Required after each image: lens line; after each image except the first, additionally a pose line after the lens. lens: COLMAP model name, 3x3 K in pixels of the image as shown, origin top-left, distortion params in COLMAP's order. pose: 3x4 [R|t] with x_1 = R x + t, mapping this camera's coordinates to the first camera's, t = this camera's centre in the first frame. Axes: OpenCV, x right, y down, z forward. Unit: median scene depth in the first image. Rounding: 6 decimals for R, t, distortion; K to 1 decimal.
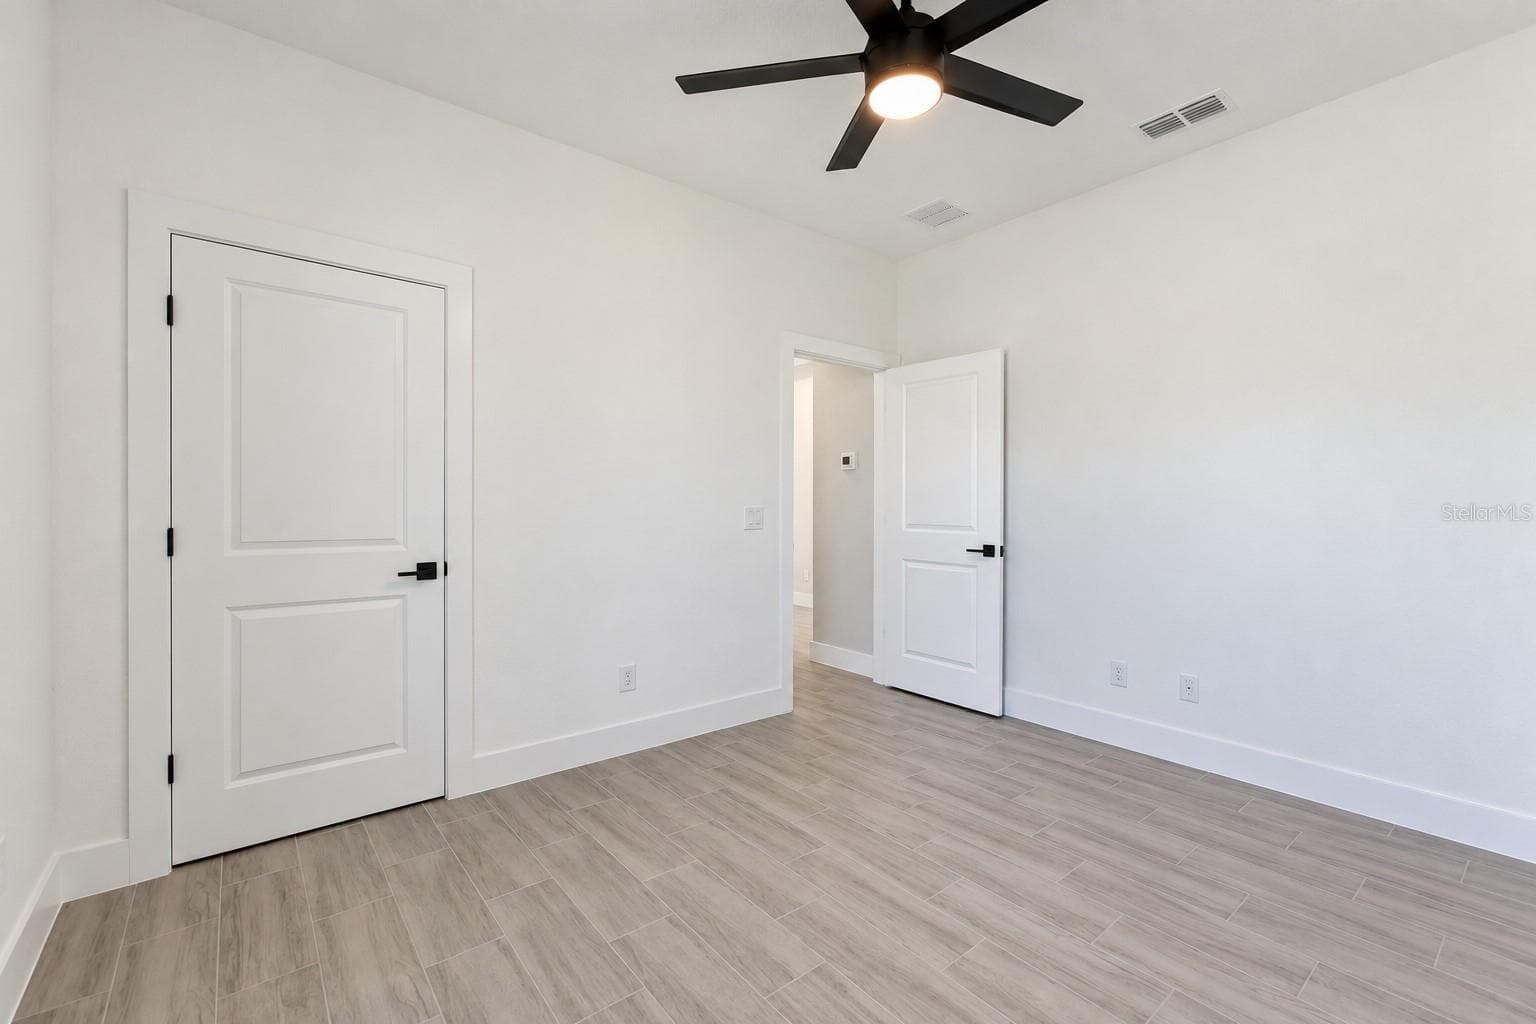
lens RADIAL K [[664.2, 0, 785.1], [0, 664.2, 511.5], [0, 0, 1]] dist [0.009039, -0.000003]
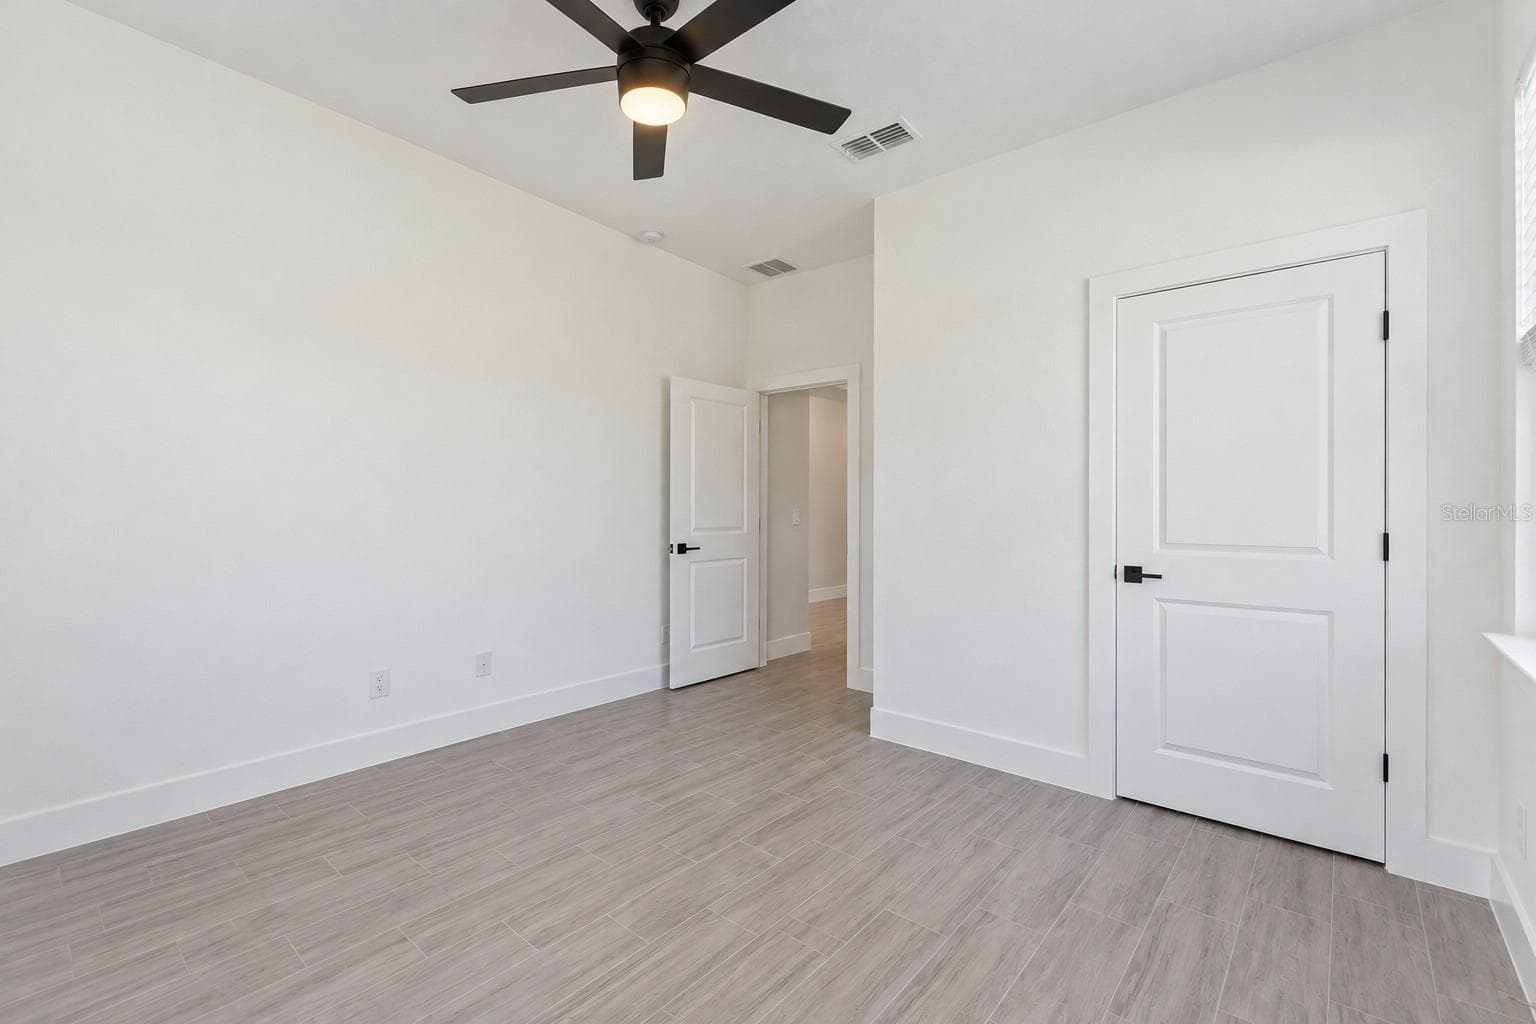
lens RADIAL K [[664.2, 0, 785.1], [0, 664.2, 511.5], [0, 0, 1]] dist [0.009039, -0.000003]
pose [[0.173040, -0.003415, -0.984909, 0.212716], [-0.006279, 0.999970, -0.004571, -0.000772], [0.984895, 0.006975, 0.173014, 0.149819]]
